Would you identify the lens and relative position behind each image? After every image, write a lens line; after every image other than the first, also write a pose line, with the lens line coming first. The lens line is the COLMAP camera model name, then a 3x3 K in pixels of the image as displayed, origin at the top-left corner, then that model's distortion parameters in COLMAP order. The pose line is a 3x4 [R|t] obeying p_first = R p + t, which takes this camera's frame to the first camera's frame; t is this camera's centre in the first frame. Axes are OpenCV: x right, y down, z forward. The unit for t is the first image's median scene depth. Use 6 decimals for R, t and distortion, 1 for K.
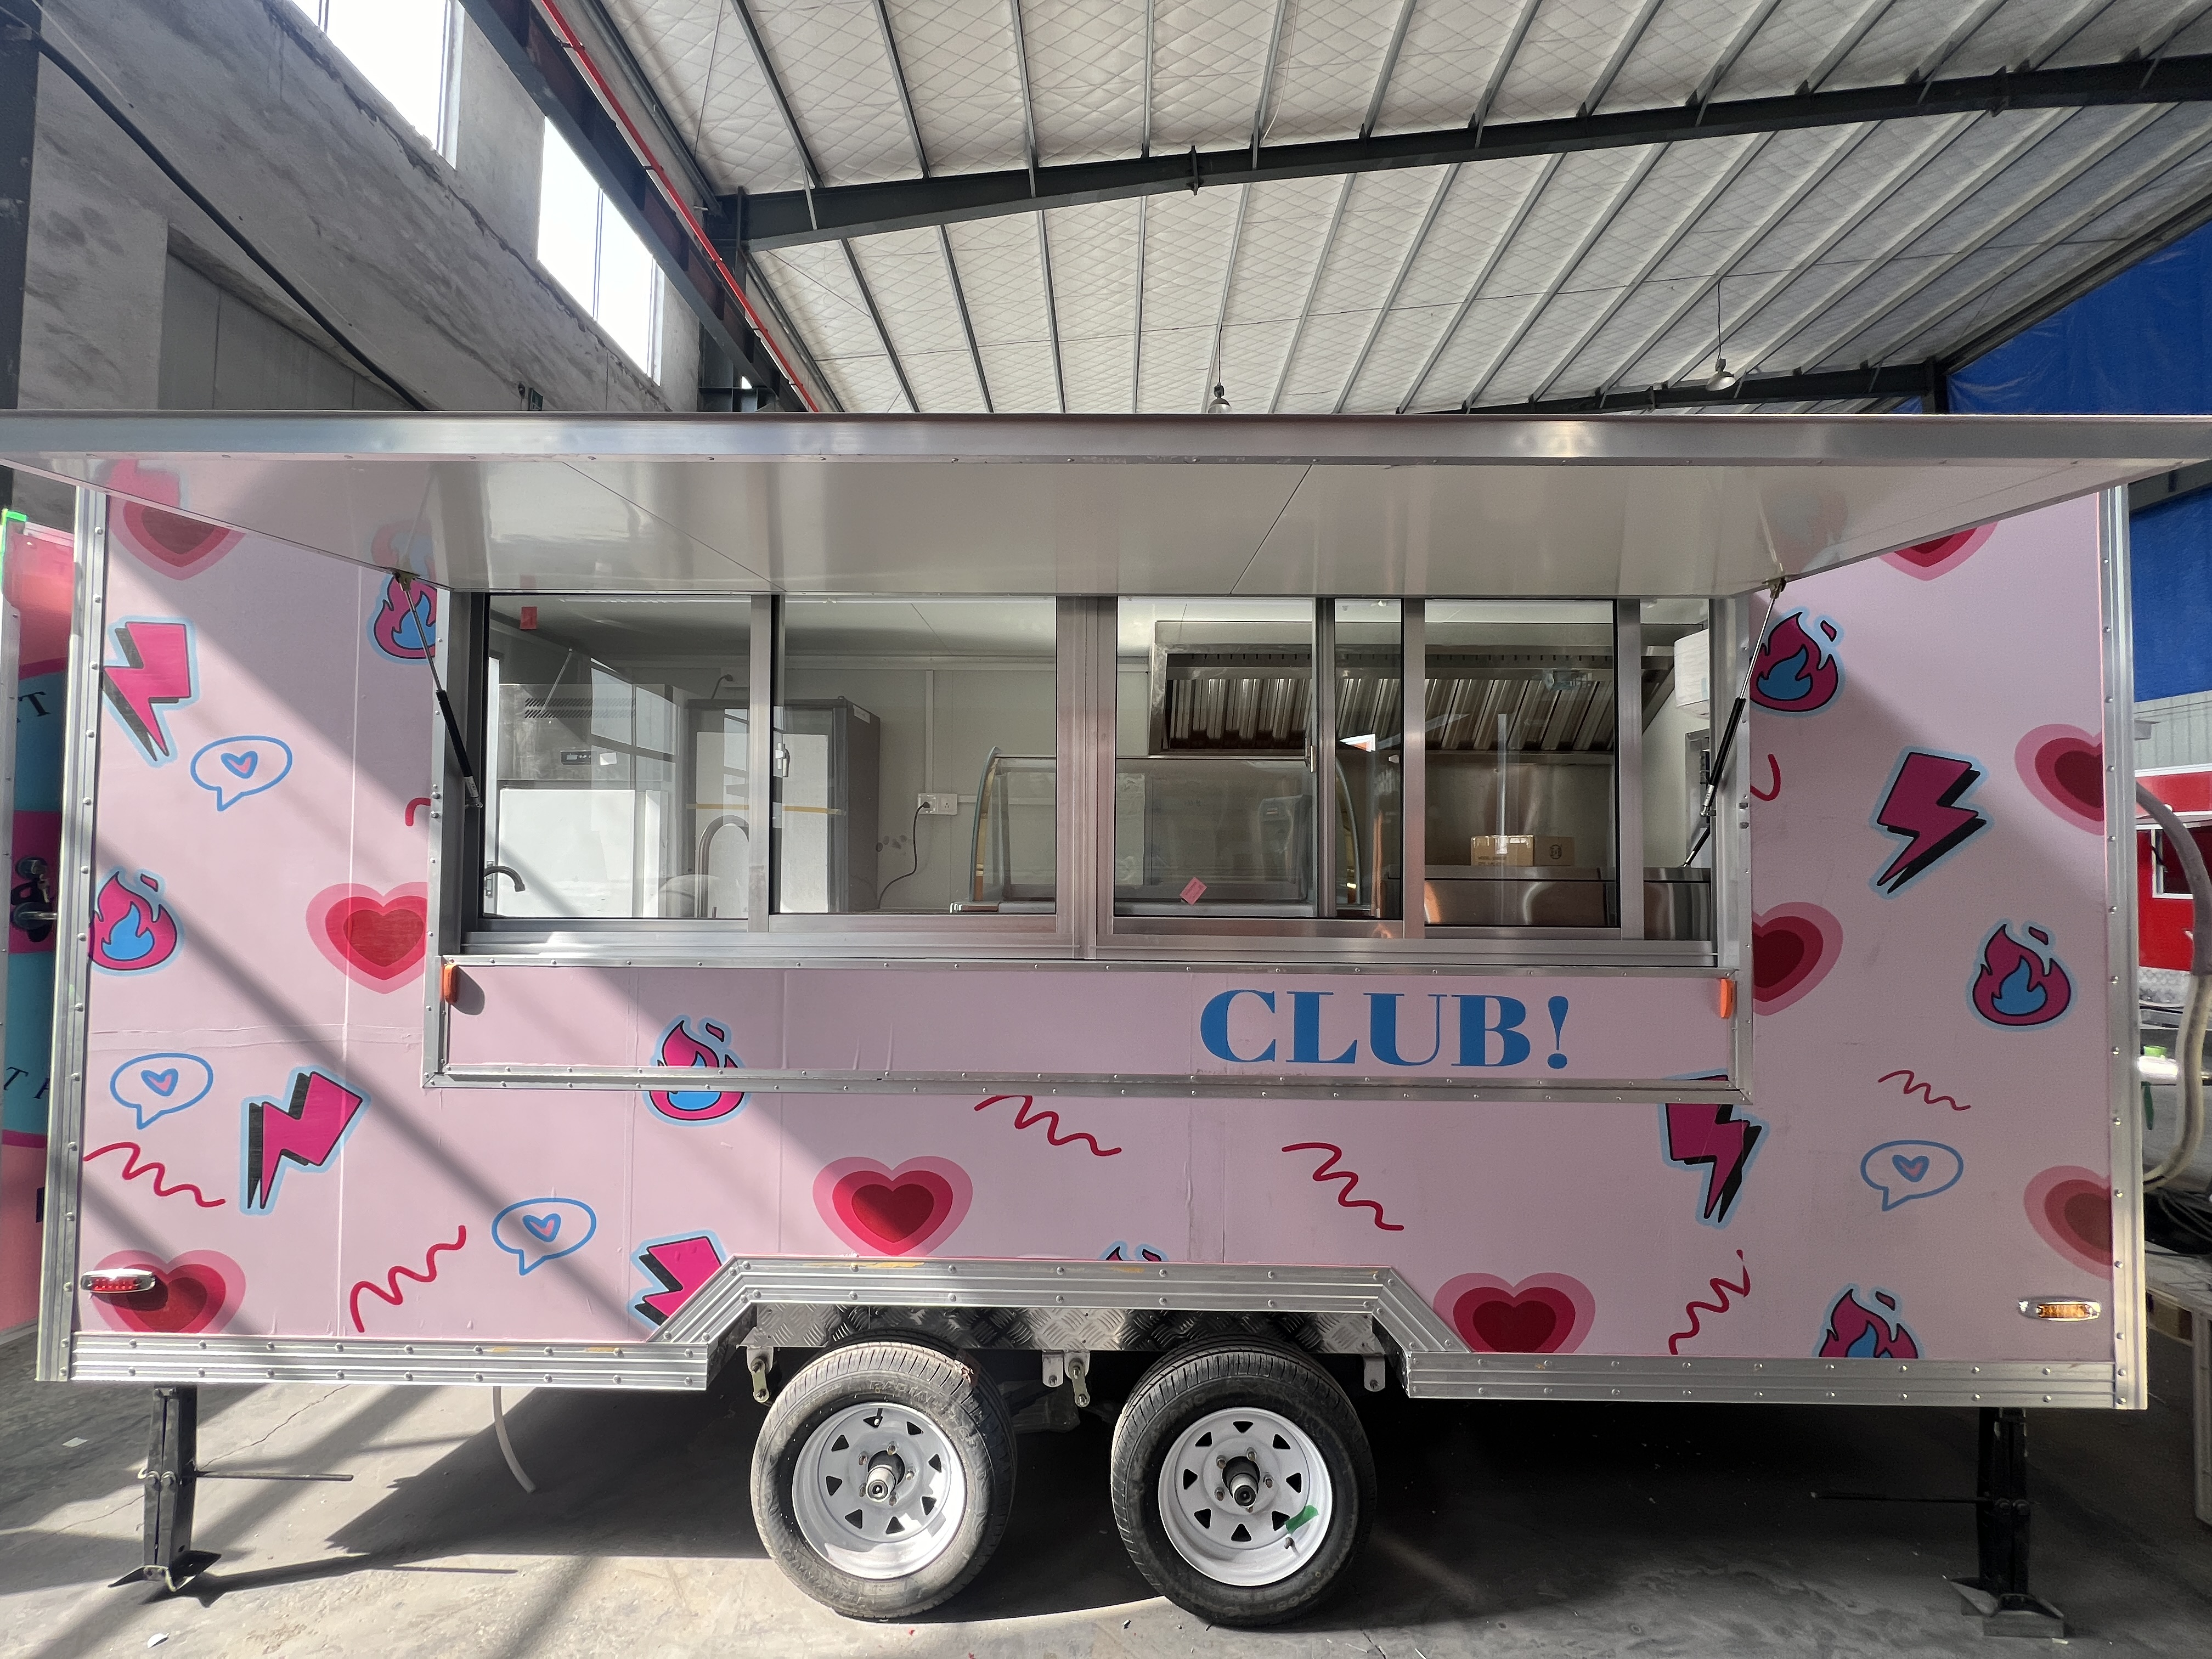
lens RADIAL K [[883.1, 0, 1104.4], [0, 883.1, 840.2], [0, 0, 1]] dist [-0.002238, 0.000444]
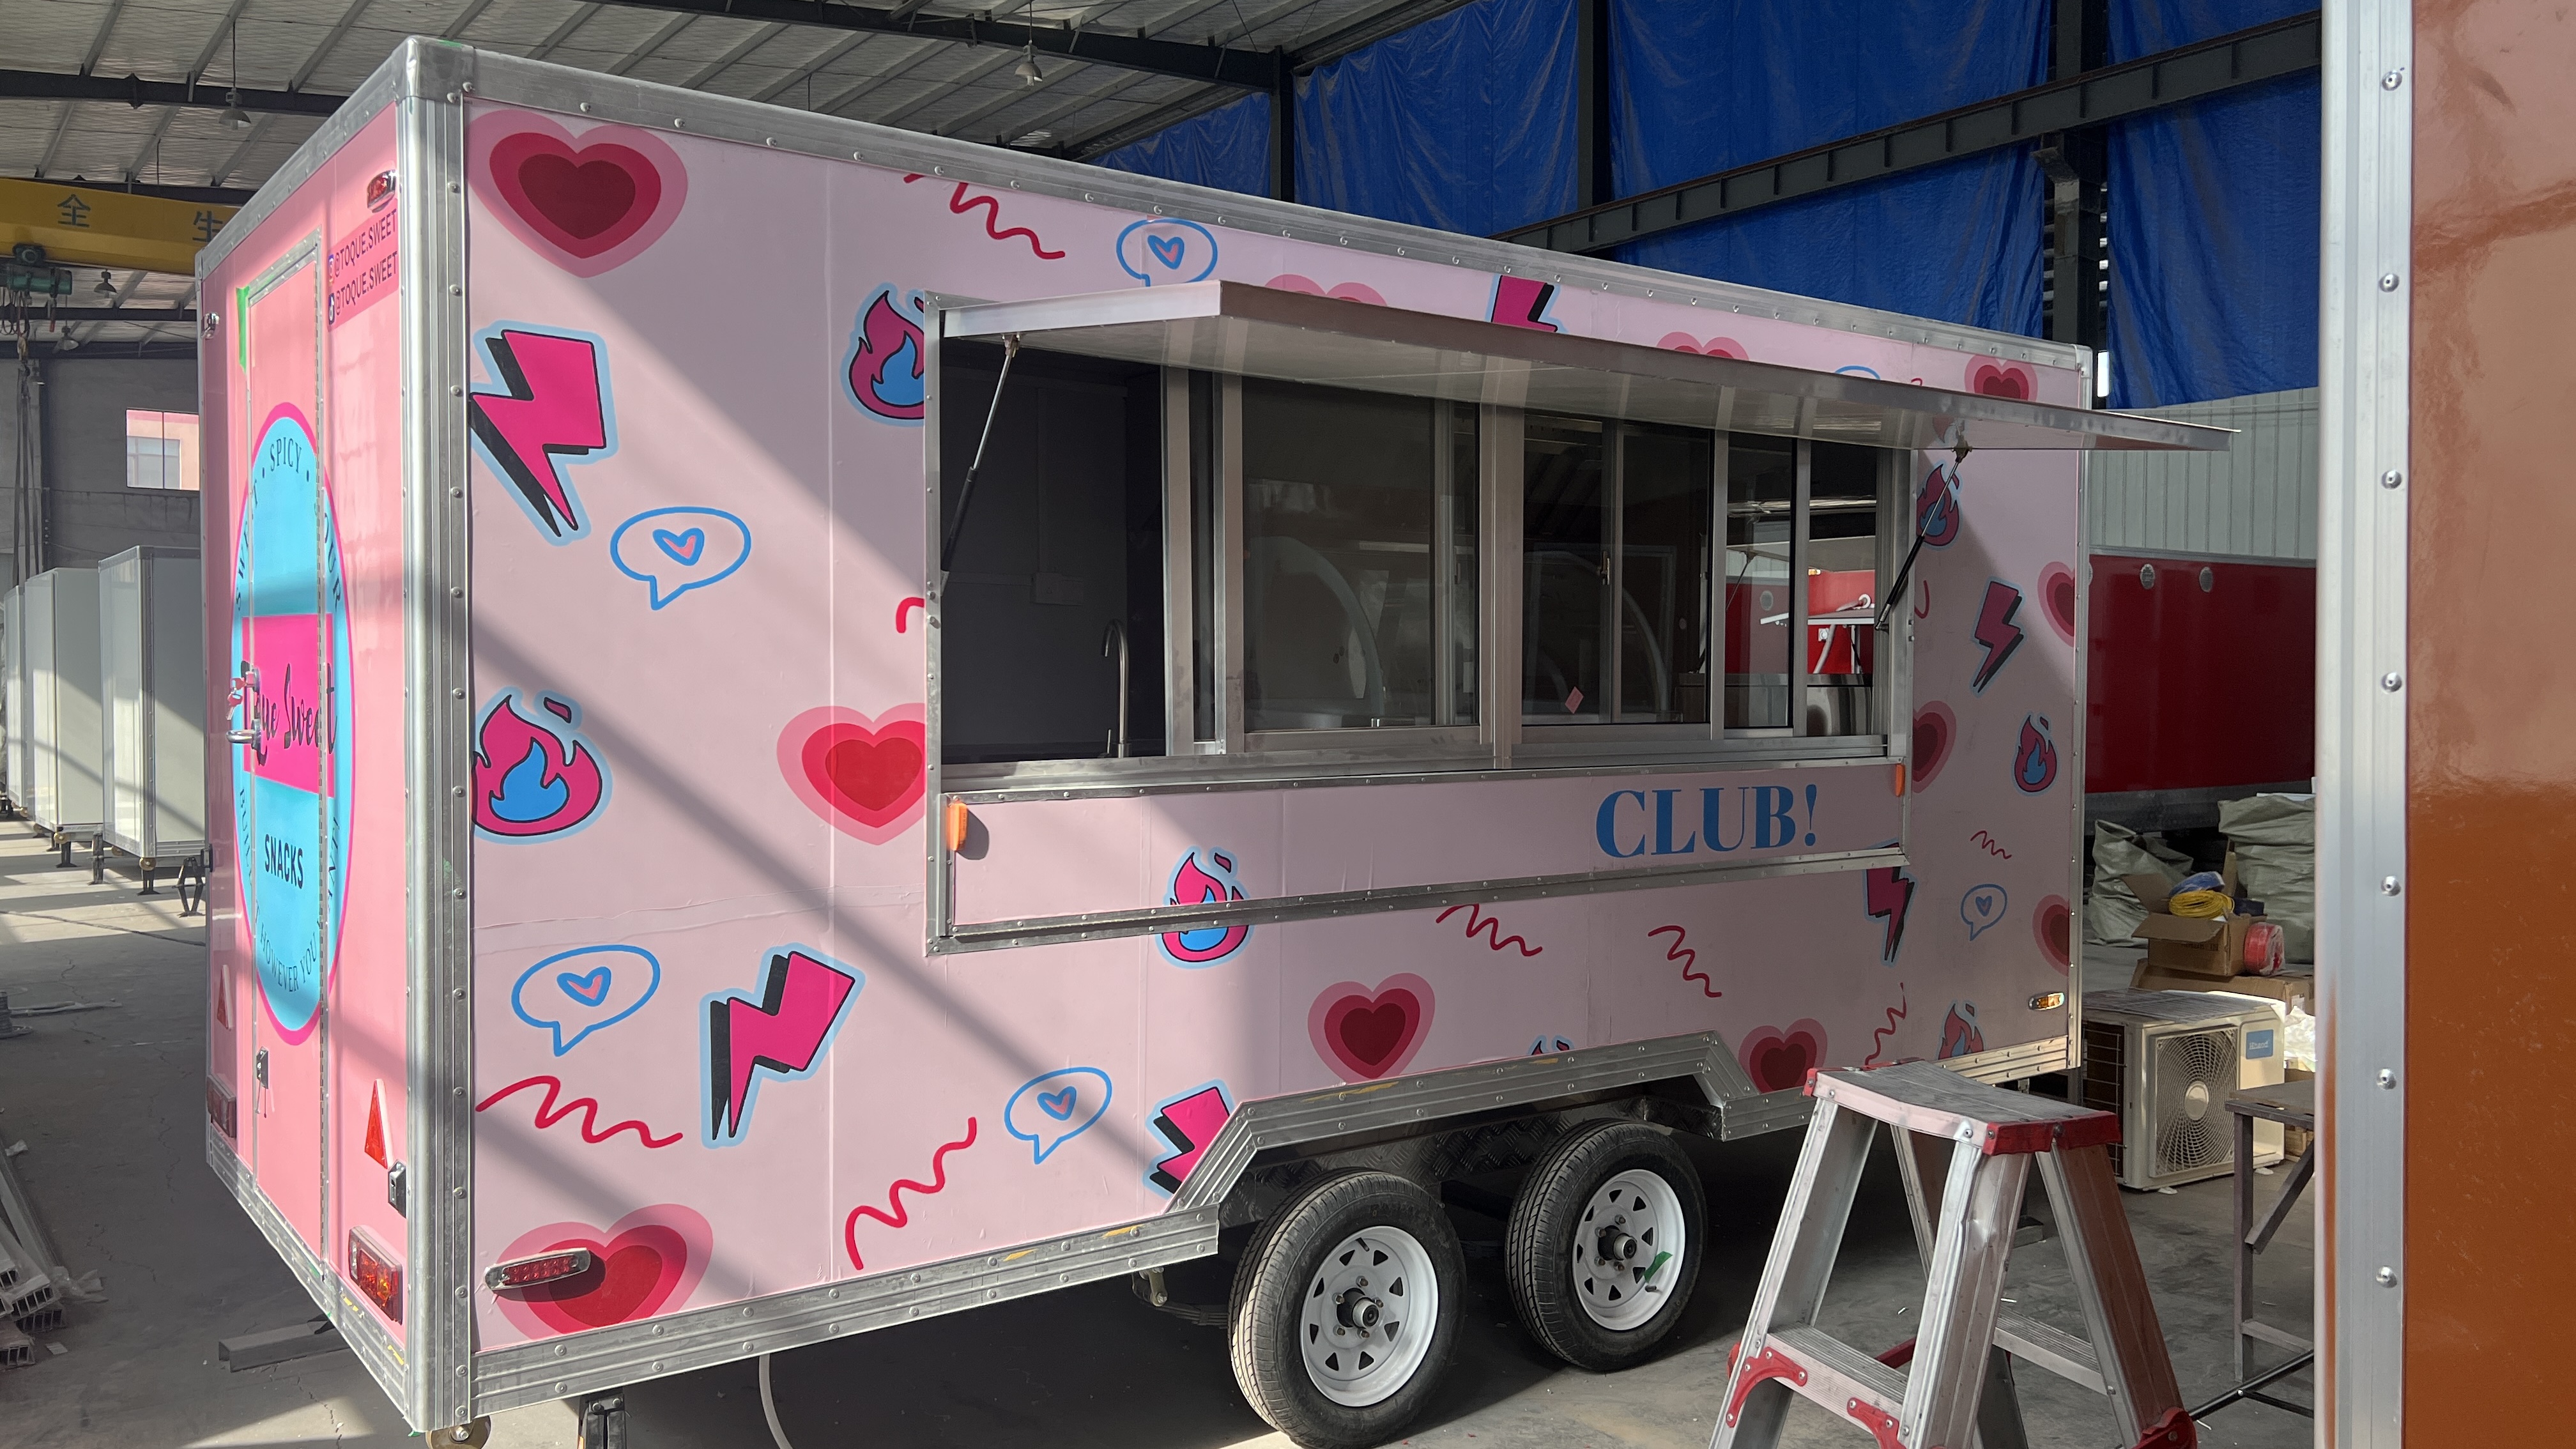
lens RADIAL K [[1925.7, 0, 1283.9], [0, 1925.7, 723.5], [0, 0, 1]] dist [0.101493, -0.185858]
pose [[0.790935, -0.023025, 0.611467, -1.593117], [-0.013098, 0.998426, 0.054539, -0.034109], [-0.611760, -0.051145, 0.789388, -0.591442]]
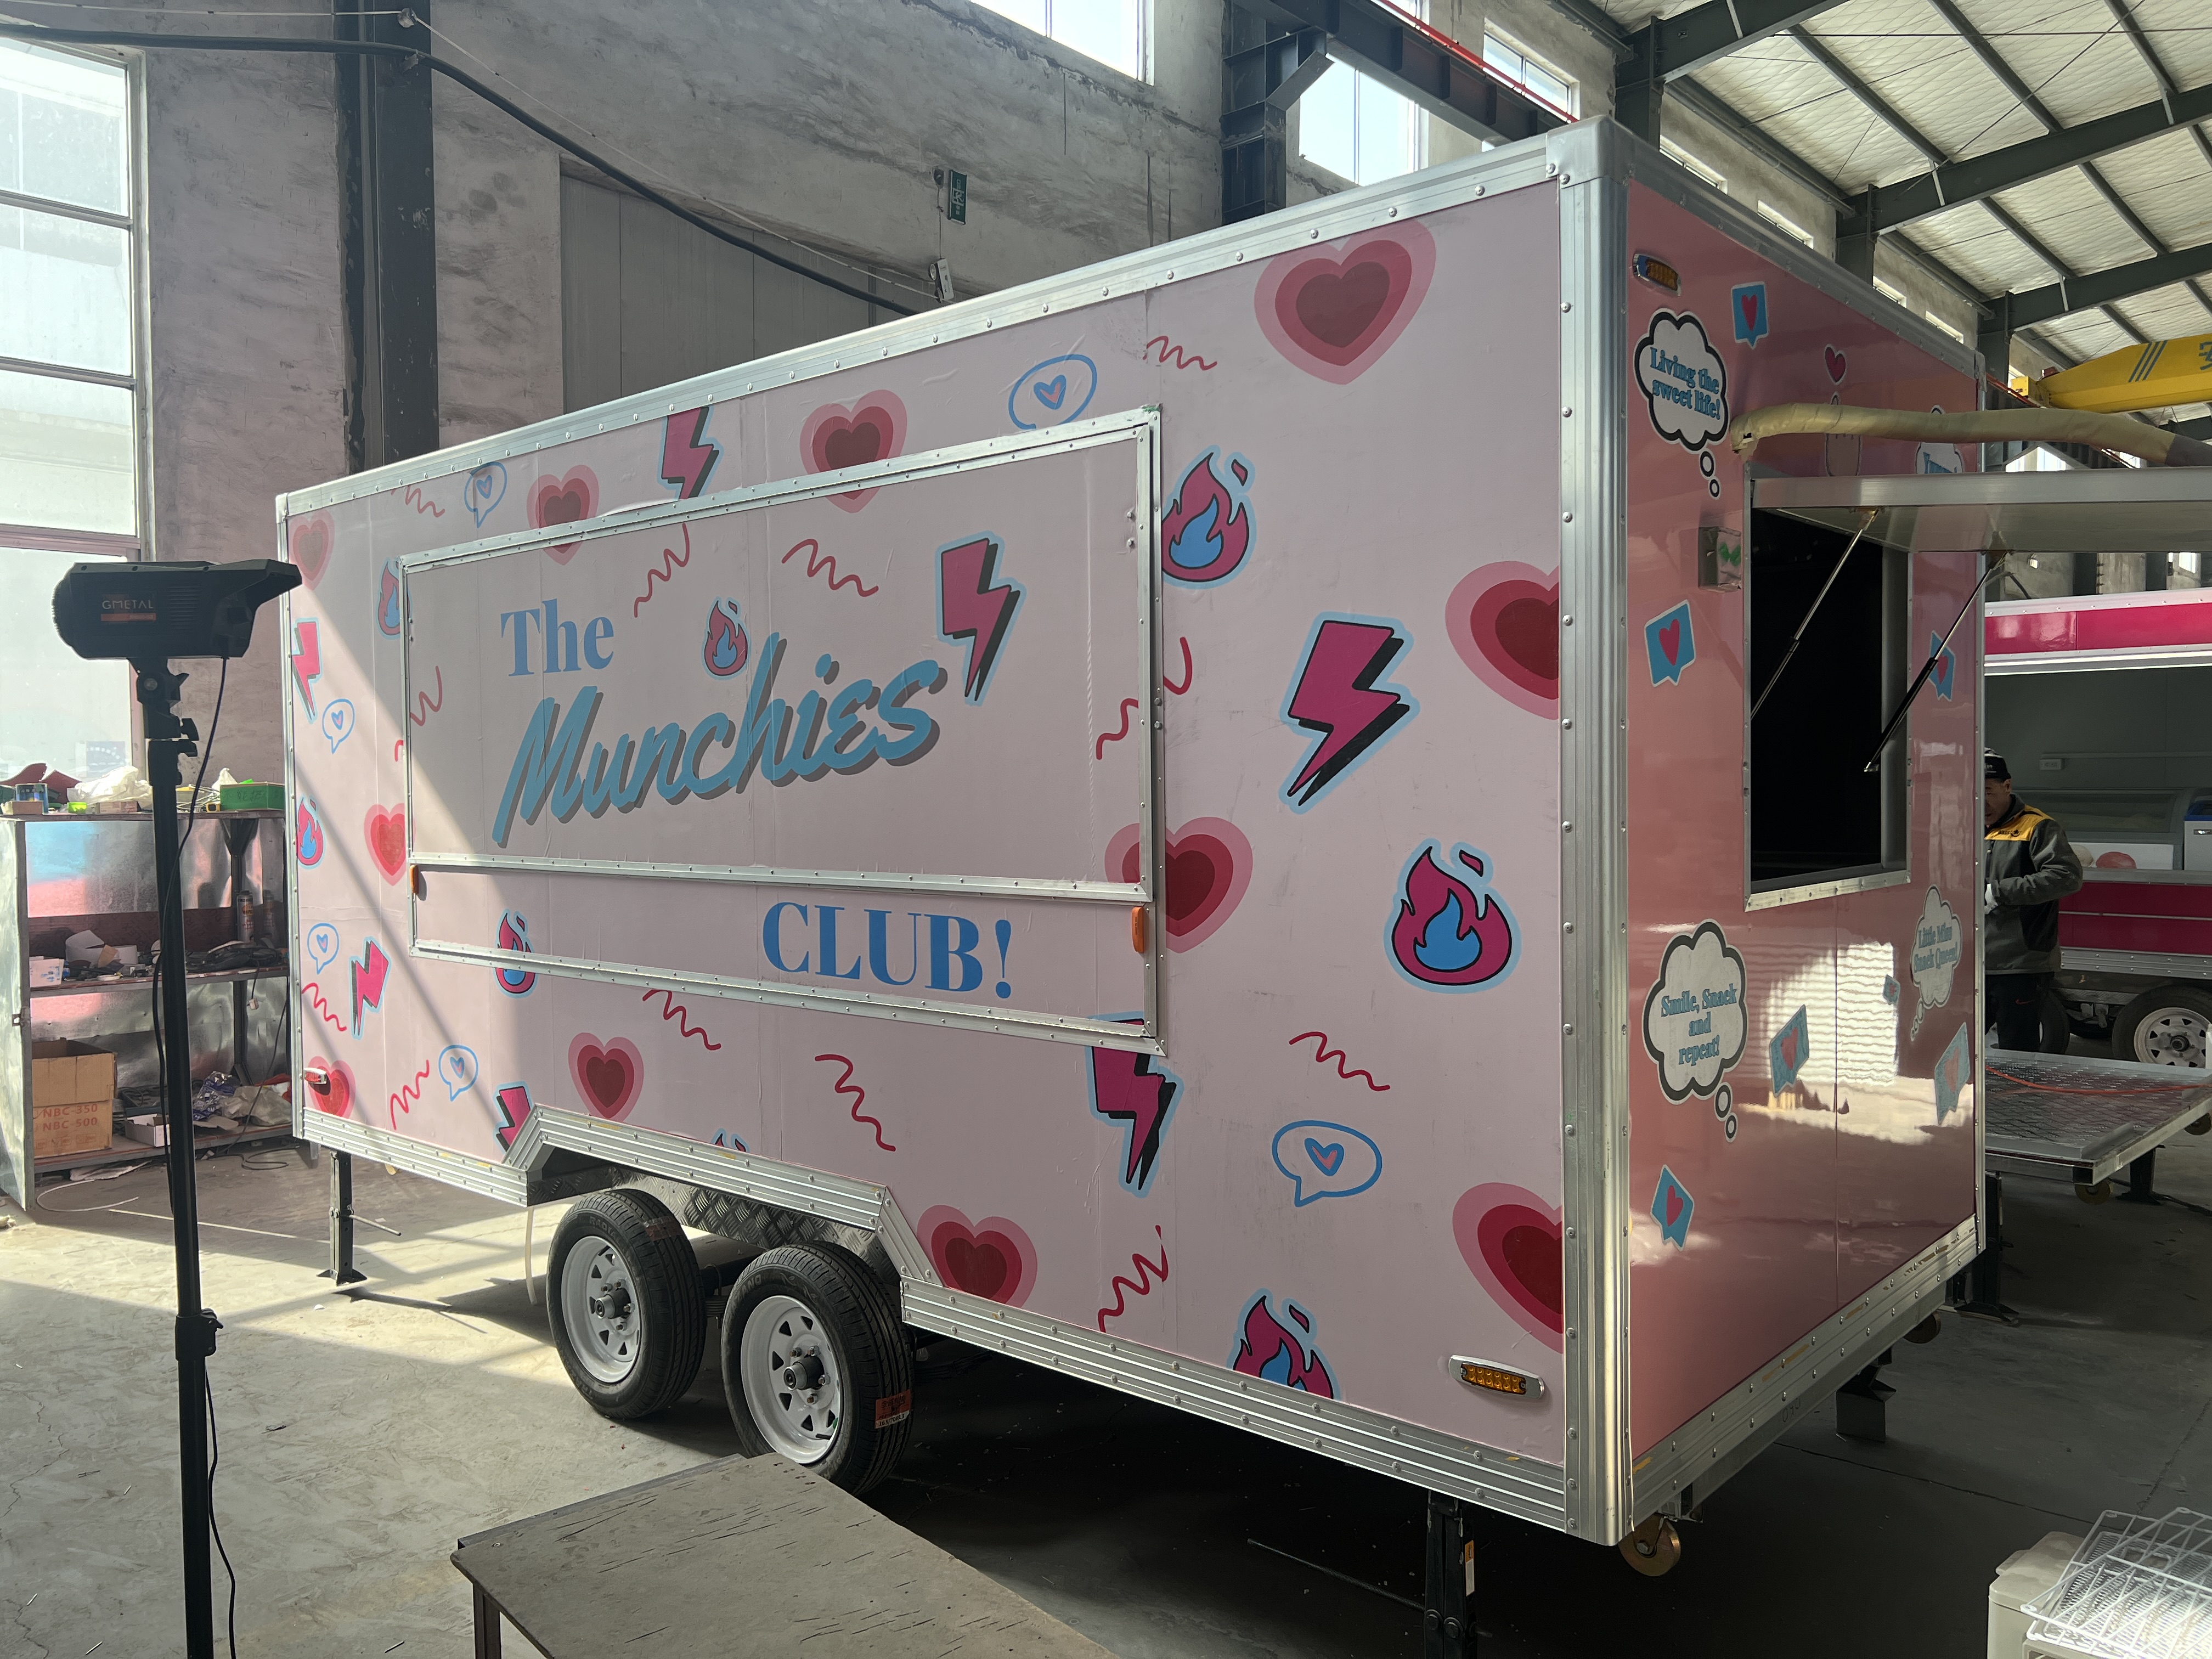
lens RADIAL K [[1655.4, 0, 1111.2], [0, 1655.4, 833.8], [0, 0, 1]] dist [0.071085, -0.090304]
pose [[0.755874, 0.005638, -0.654693, 1.702981], [0.036007, 0.998092, 0.050167, 0.005889], [0.653726, -0.061493, 0.754229, -0.210351]]
